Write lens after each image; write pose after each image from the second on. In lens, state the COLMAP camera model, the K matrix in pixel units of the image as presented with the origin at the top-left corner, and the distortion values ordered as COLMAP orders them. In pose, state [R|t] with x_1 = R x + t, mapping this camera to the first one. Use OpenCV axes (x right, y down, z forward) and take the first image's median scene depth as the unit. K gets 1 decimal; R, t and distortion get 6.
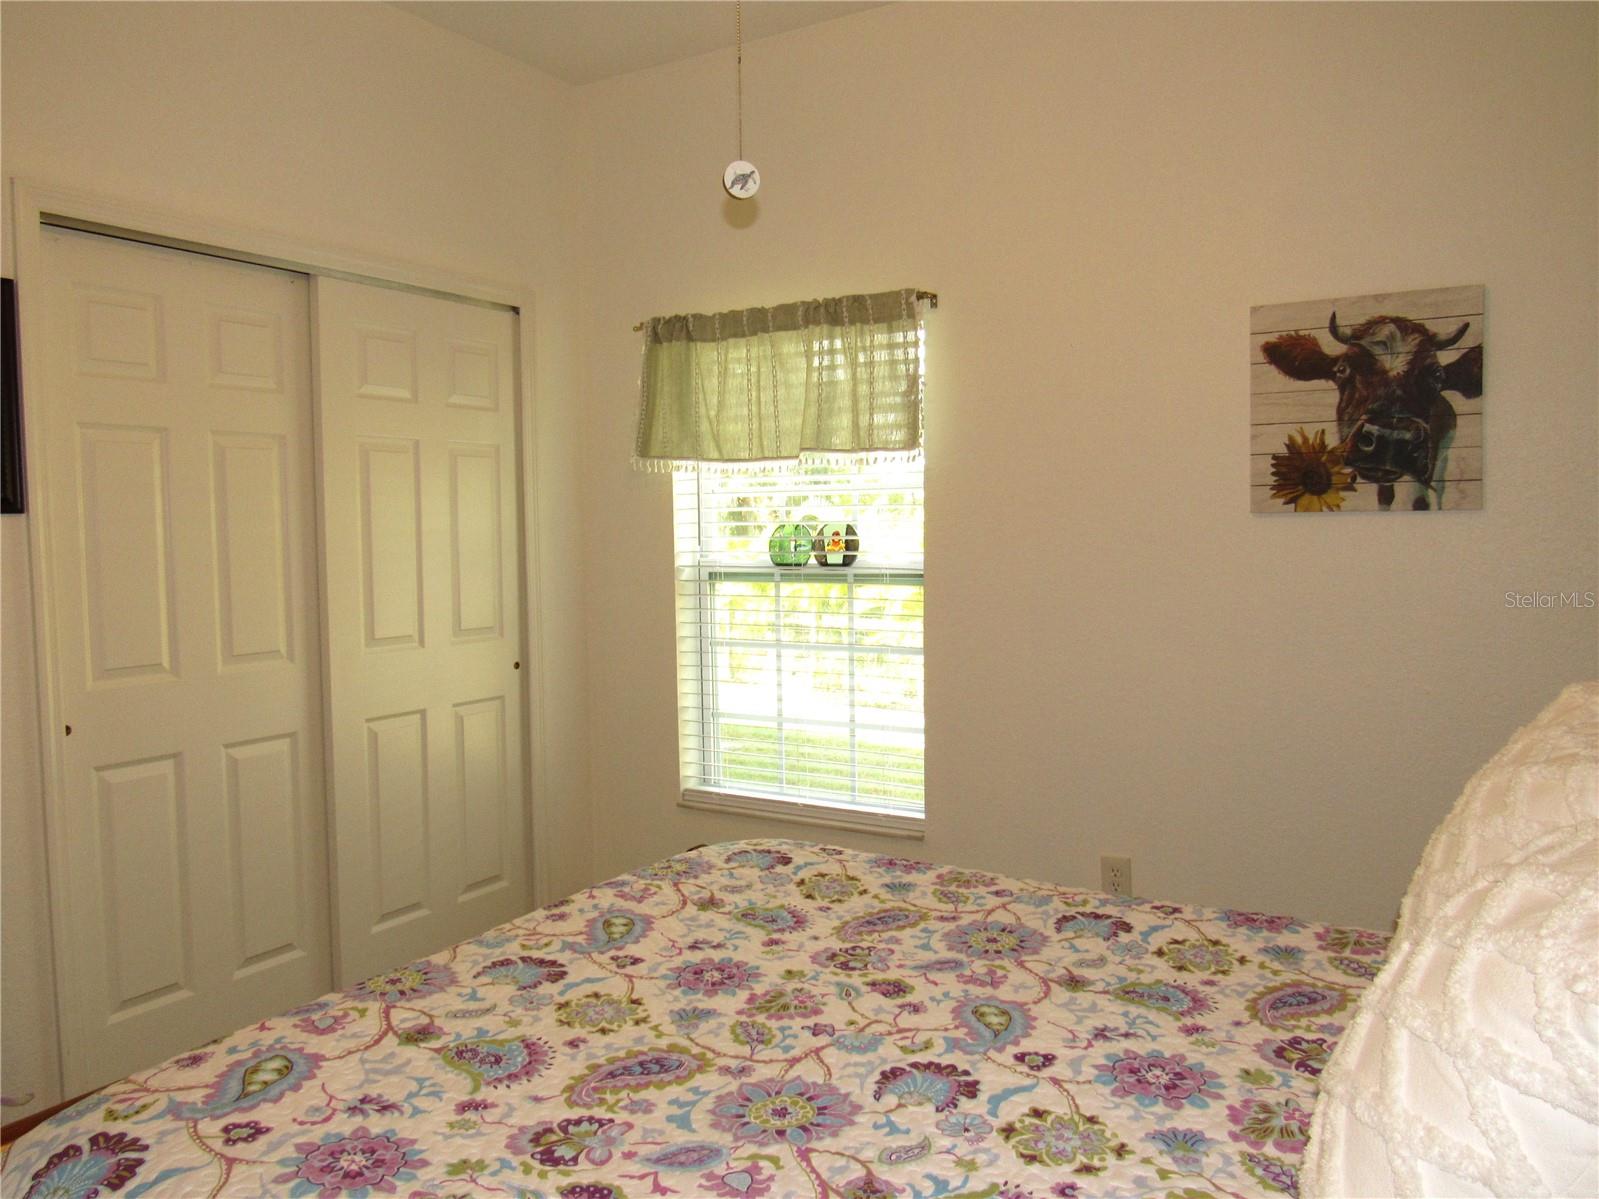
lens RADIAL K [[1223.9, 0, 793.3], [0, 1223.9, 590.5], [0, 0, 1]] dist [-0.028783, -0.000332]
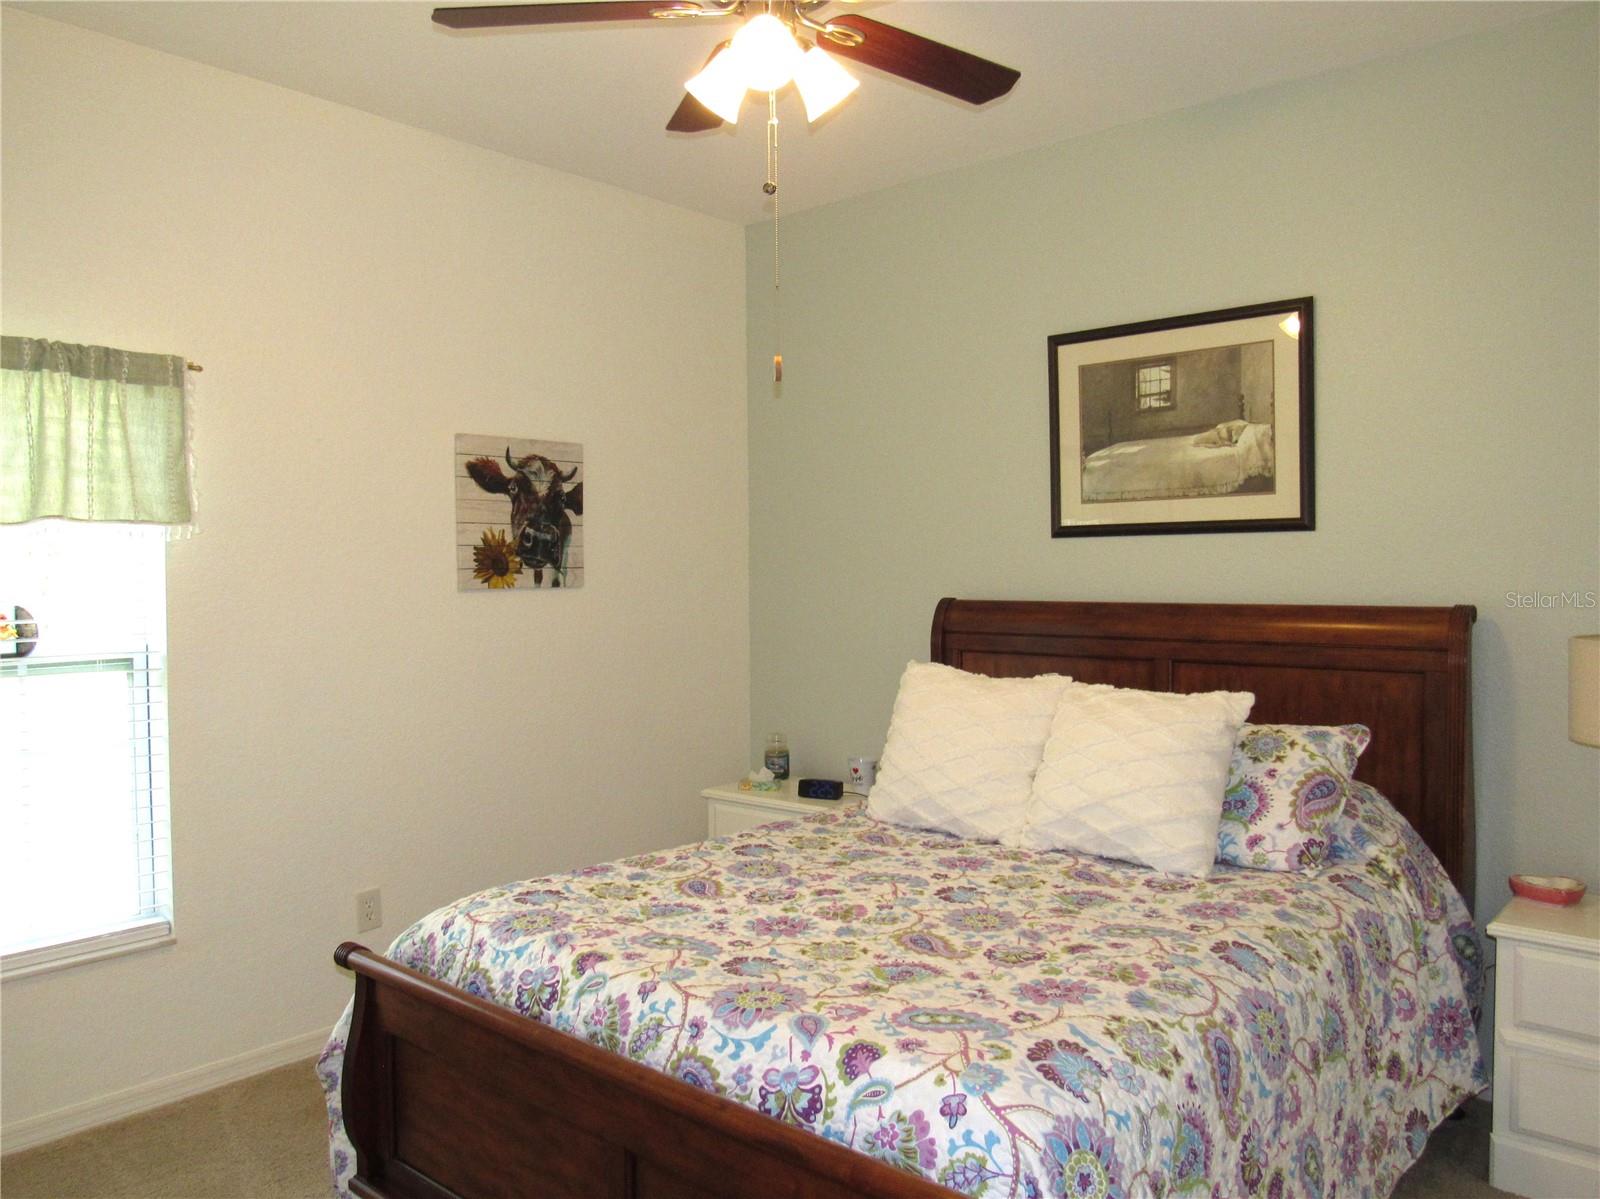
lens RADIAL K [[1224.7, 0, 793.8], [0, 1224.7, 590.5], [0, 0, 1]] dist [-0.028783, -0.000332]
pose [[0.151863, -0.008383, 0.988366, -0.924048], [0.061730, 0.998092, -0.001019, -0.041992], [-0.986472, 0.061166, 0.152090, 0.477663]]
